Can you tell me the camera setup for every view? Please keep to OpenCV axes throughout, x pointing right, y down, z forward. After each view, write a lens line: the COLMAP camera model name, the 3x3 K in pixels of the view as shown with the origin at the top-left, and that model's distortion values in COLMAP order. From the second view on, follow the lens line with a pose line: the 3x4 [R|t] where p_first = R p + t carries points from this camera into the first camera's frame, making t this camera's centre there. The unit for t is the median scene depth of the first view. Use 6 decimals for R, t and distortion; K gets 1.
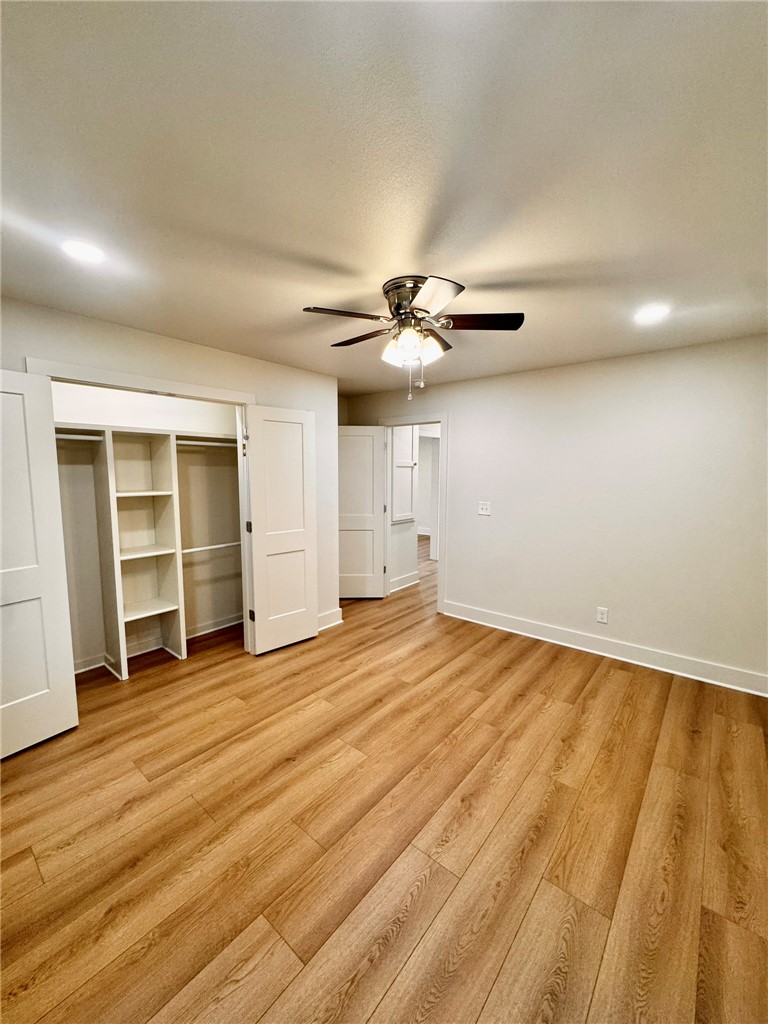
lens RADIAL K [[409.6, 0, 384.0], [0, 409.6, 512.0], [0, 0, 1]] dist [-0.002198, -0.000335]
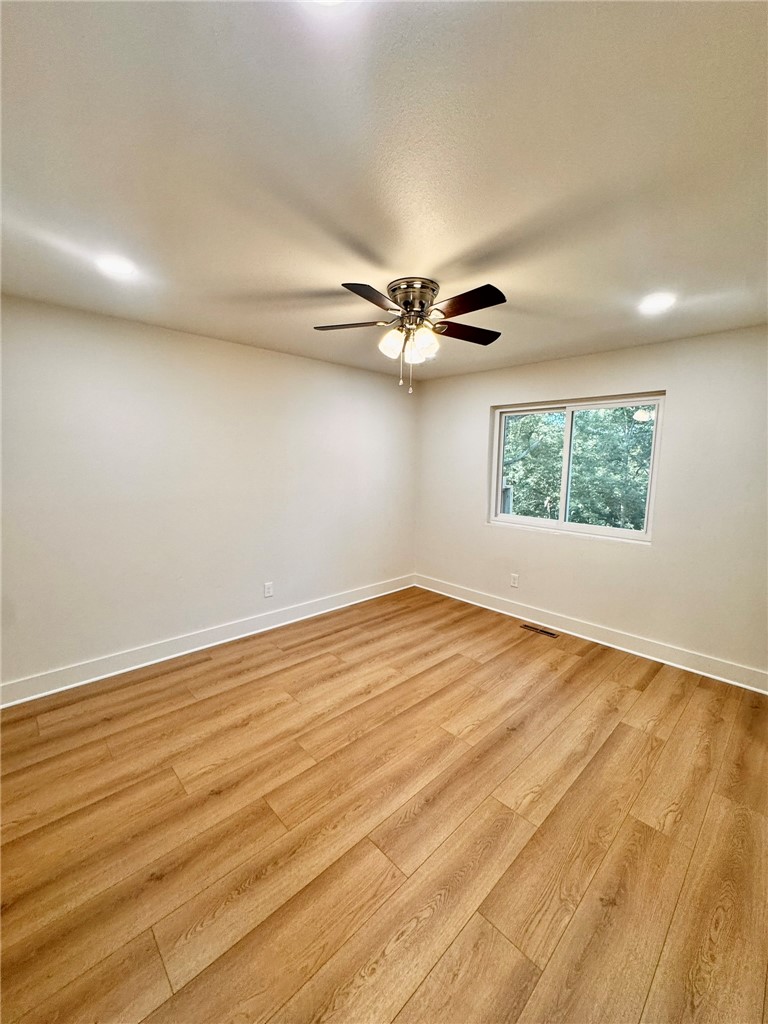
lens RADIAL K [[409.6, 0, 384.0], [0, 409.6, 512.0], [0, 0, 1]] dist [-0.002198, -0.000335]
pose [[-0.993090, -0.030705, 0.113265, 0.001210], [-0.003708, 0.972891, 0.231233, -0.194124], [-0.117295, 0.229215, -0.966283, 1.880035]]
